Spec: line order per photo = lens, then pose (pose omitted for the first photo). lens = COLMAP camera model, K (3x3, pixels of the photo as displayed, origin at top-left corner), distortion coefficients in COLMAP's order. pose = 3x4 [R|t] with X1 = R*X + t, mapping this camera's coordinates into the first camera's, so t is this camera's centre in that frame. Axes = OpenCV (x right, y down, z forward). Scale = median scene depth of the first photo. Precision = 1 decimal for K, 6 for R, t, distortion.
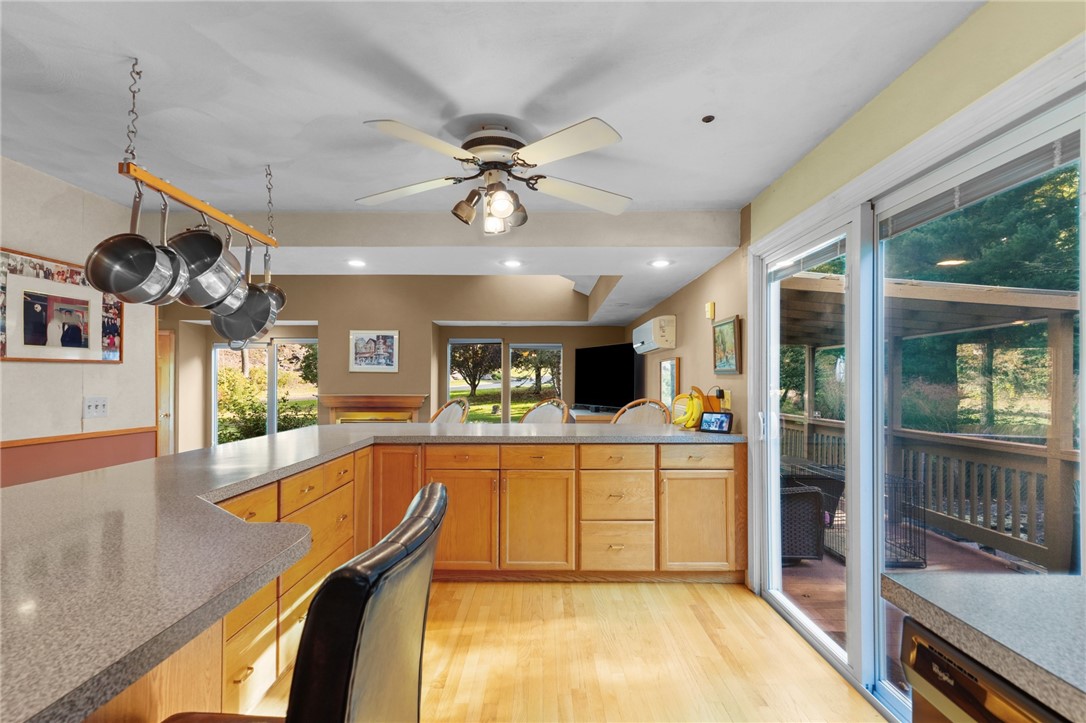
lens RADIAL K [[499.9, 0, 530.4], [0, 499.9, 379.4], [0, 0, 1]] dist [0.002001, -0.000035]
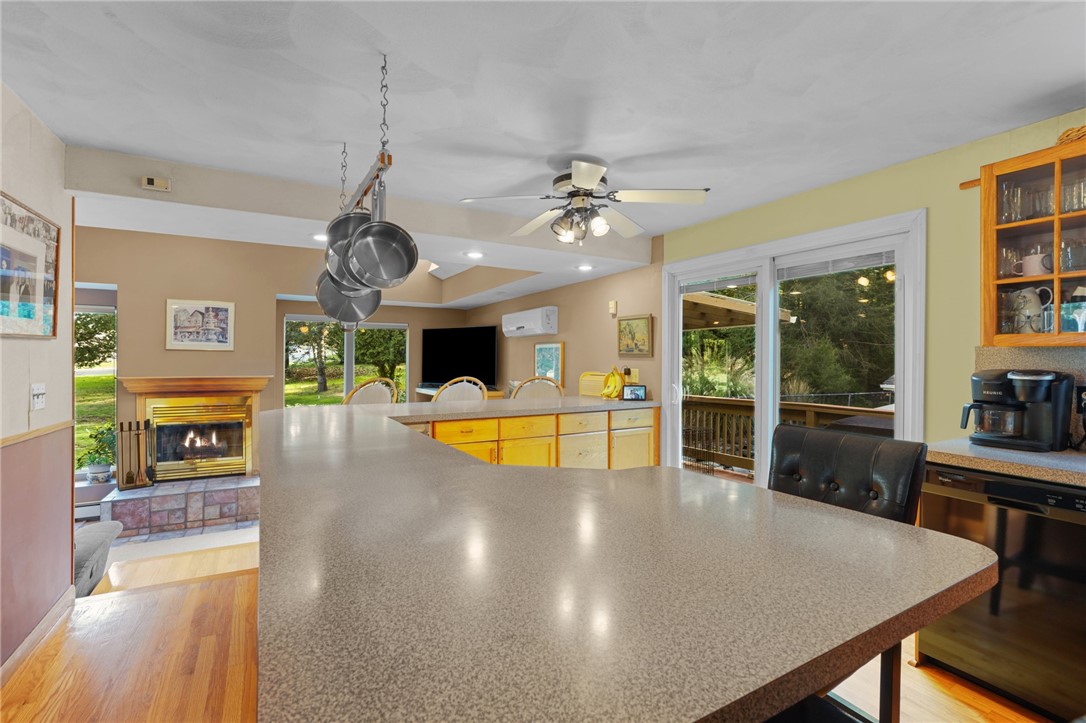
lens RADIAL K [[499.9, 0, 522.9], [0, 499.9, 355.2], [0, 0, 1]] dist [0.002001, -0.000035]
pose [[0.871214, 0.004957, 0.490878, -0.490858], [-0.003128, 0.999985, -0.004546, -0.006812], [-0.490894, 0.002425, 0.871216, -0.015380]]
